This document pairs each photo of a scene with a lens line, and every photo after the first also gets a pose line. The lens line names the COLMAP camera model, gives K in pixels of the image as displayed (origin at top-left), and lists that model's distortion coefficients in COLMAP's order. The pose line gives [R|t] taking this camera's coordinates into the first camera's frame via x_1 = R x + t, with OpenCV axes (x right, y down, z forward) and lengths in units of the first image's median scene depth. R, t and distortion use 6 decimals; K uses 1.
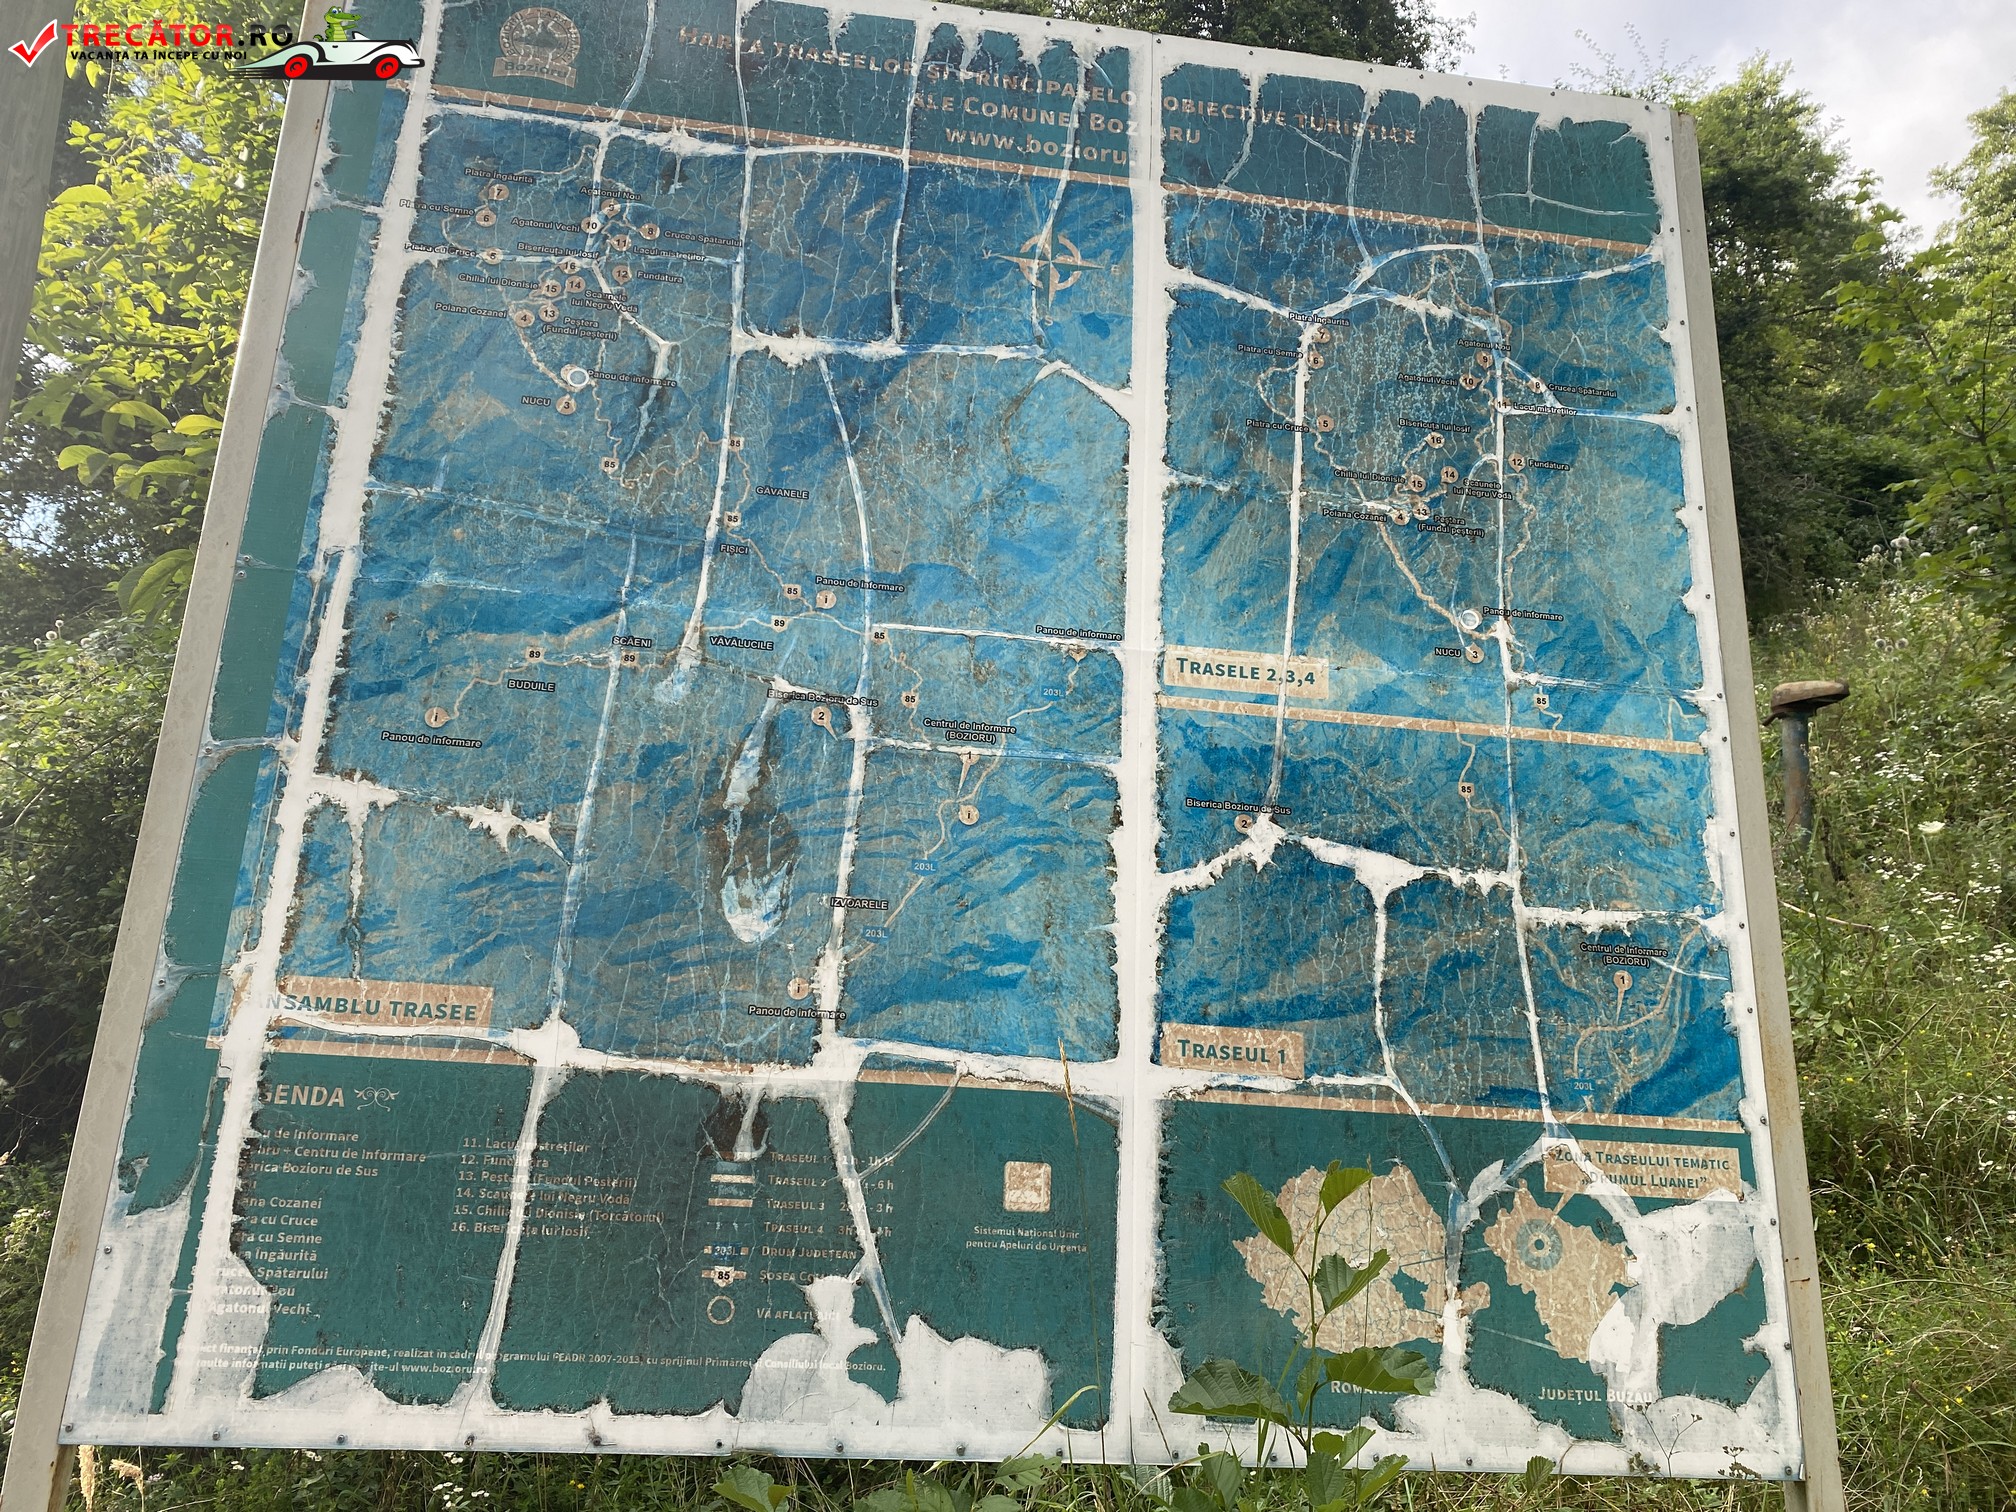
lens RADIAL K [[1493.1, 0, 1008.0], [0, 1493.1, 756.0], [0, 0, 1]] dist [0.088176, -0.153212]
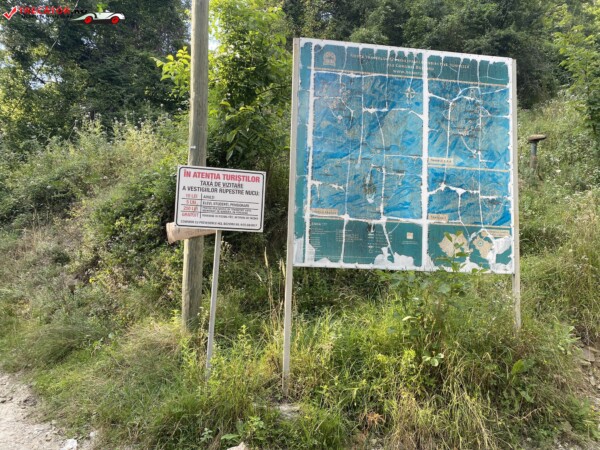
lens RADIAL K [[444.4, 0, 300.0], [0, 444.4, 225.0], [0, 0, 1]] dist [0.088176, -0.153212]
pose [[0.999942, -0.010584, -0.002039, -0.466803], [0.010779, 0.981871, 0.189245, -0.162177], [-0.000001, -0.189256, 0.981928, -1.006780]]
